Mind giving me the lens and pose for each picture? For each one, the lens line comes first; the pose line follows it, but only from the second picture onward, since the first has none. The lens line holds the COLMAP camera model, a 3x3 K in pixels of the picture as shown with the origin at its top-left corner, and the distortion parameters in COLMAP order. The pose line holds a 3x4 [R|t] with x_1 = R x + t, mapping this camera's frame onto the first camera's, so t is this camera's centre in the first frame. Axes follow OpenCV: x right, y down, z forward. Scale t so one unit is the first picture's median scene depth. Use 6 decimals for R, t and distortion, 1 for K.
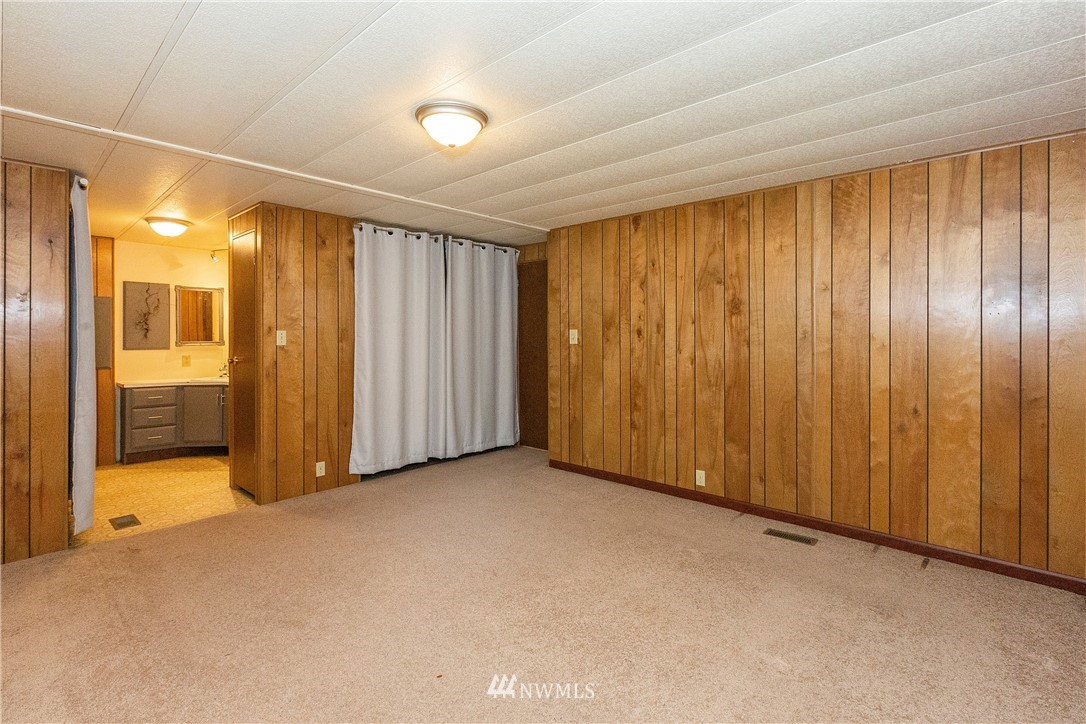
lens RADIAL K [[495.4, 0, 519.1], [0, 495.4, 335.0], [0, 0, 1]] dist [-0.001533, -0.000452]
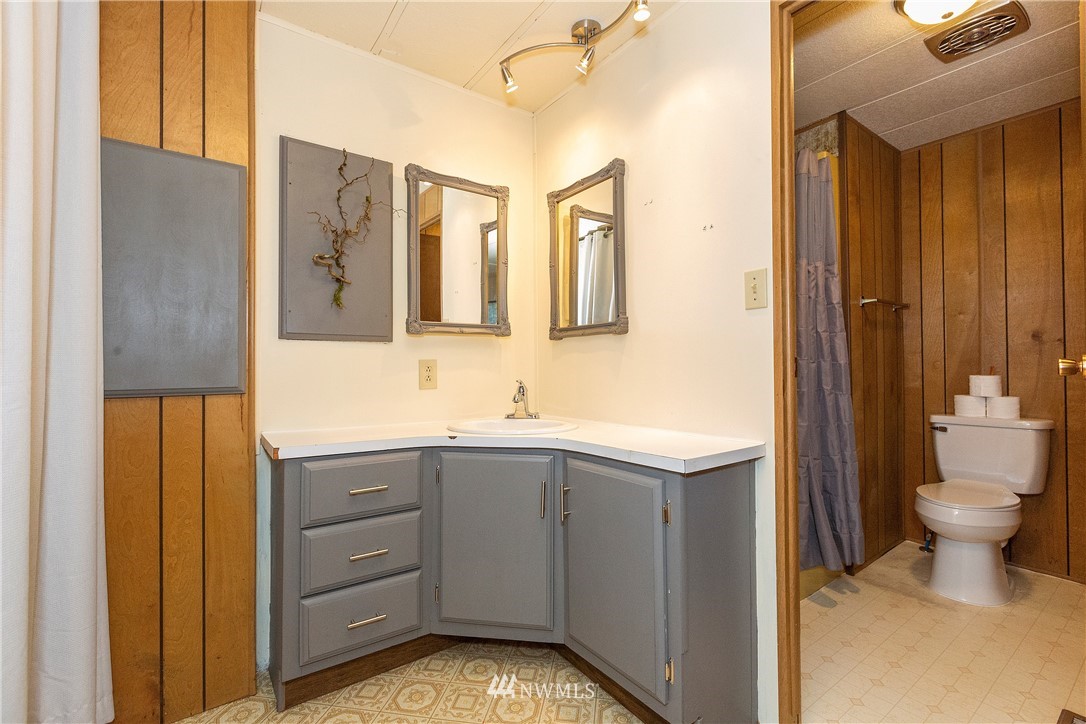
lens RADIAL K [[495.4, 0, 541.7], [0, 495.4, 353.0], [0, 0, 1]] dist [-0.001533, -0.000452]
pose [[0.980871, 0.001864, -0.194649, -0.546280], [-0.003516, 0.999961, -0.008140, 0.041737], [0.194626, 0.008668, 0.980839, 0.688050]]
